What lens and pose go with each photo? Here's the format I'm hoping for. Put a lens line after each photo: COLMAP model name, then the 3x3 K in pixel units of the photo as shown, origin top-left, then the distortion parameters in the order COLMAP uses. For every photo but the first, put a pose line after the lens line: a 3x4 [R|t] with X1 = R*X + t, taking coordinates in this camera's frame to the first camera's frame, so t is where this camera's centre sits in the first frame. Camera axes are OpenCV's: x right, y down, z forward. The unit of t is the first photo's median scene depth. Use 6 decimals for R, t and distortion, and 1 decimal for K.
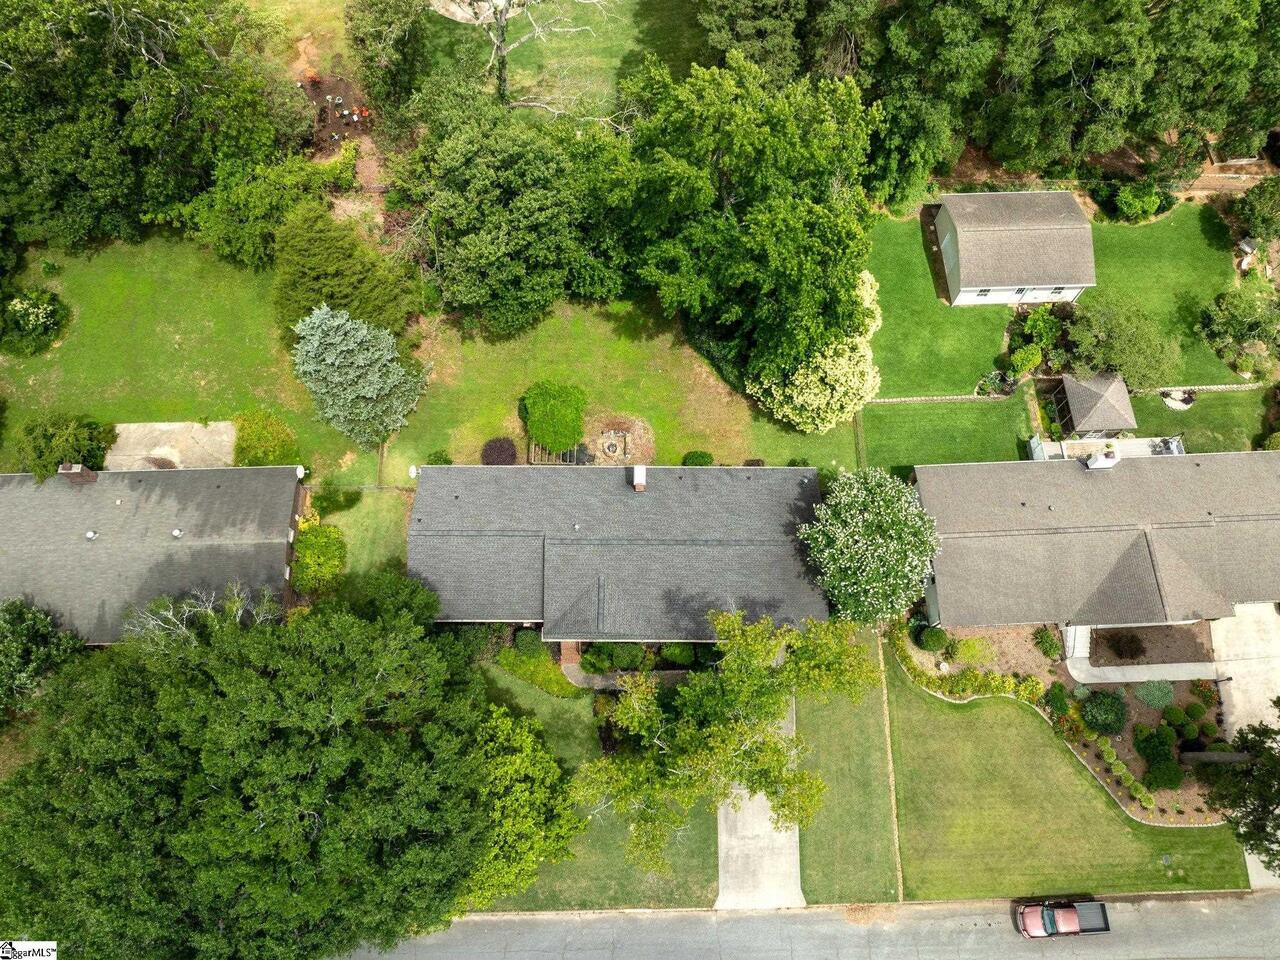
lens RADIAL K [[912.0, 0, 640.0], [0, 912.0, 480.0], [0, 0, 1]] dist [-0.071372, 0.043557]
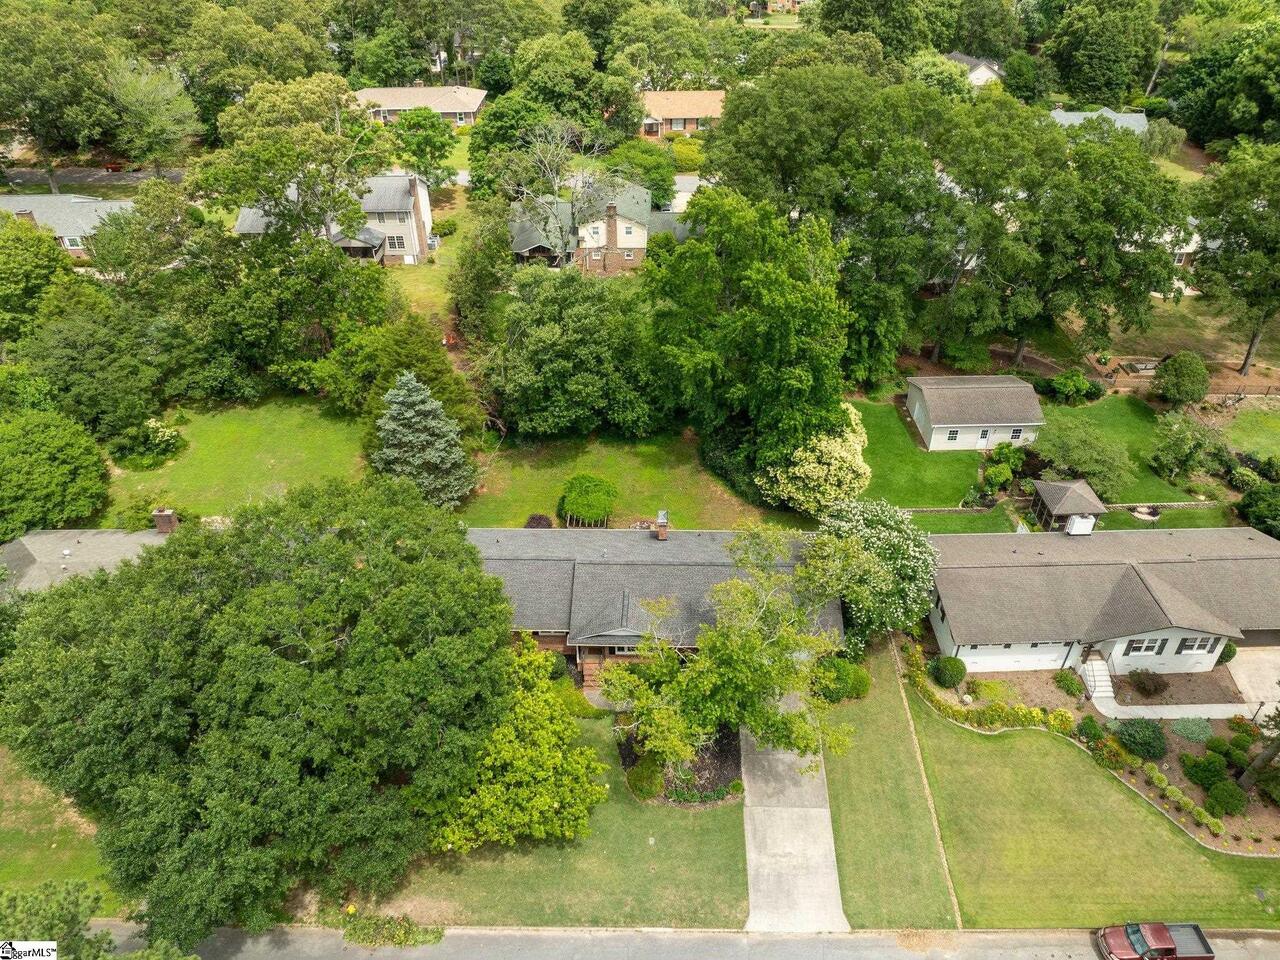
lens RADIAL K [[912.0, 0, 640.0], [0, 912.0, 480.0], [0, 0, 1]] dist [-0.071372, 0.043557]
pose [[0.999584, 0.004843, -0.028415, 0.003469], [-0.019589, 0.837274, -0.546432, 0.572093], [0.021145, 0.546762, 0.837021, 0.031176]]
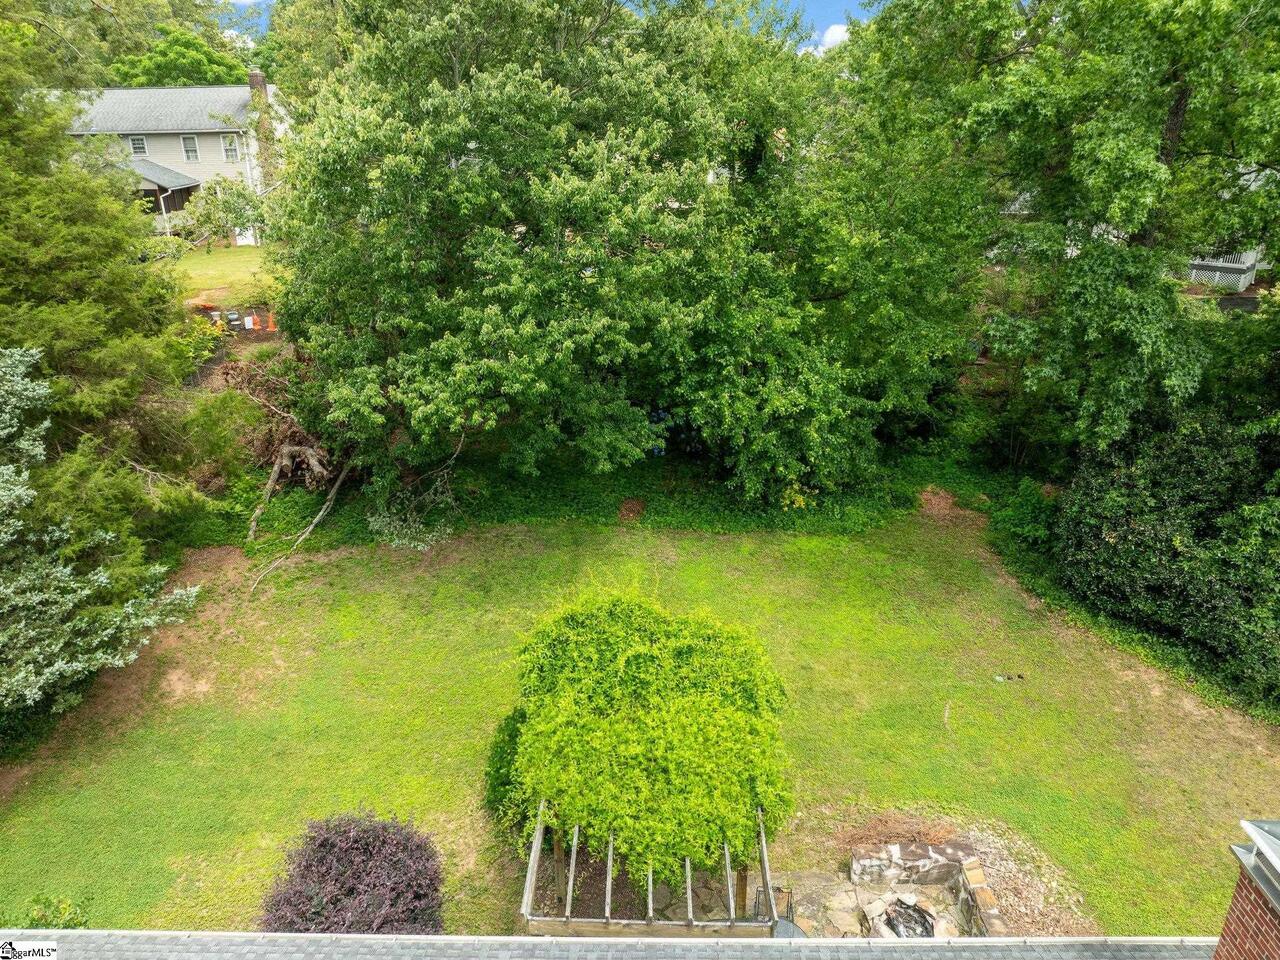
lens RADIAL K [[912.0, 0, 640.0], [0, 912.0, 480.0], [0, 0, 1]] dist [-0.071372, 0.043557]
pose [[0.999991, -0.004215, 0.000965, -0.102201], [0.003566, 0.677694, -0.735336, 0.046305], [0.002446, 0.735332, 0.677703, 0.875667]]
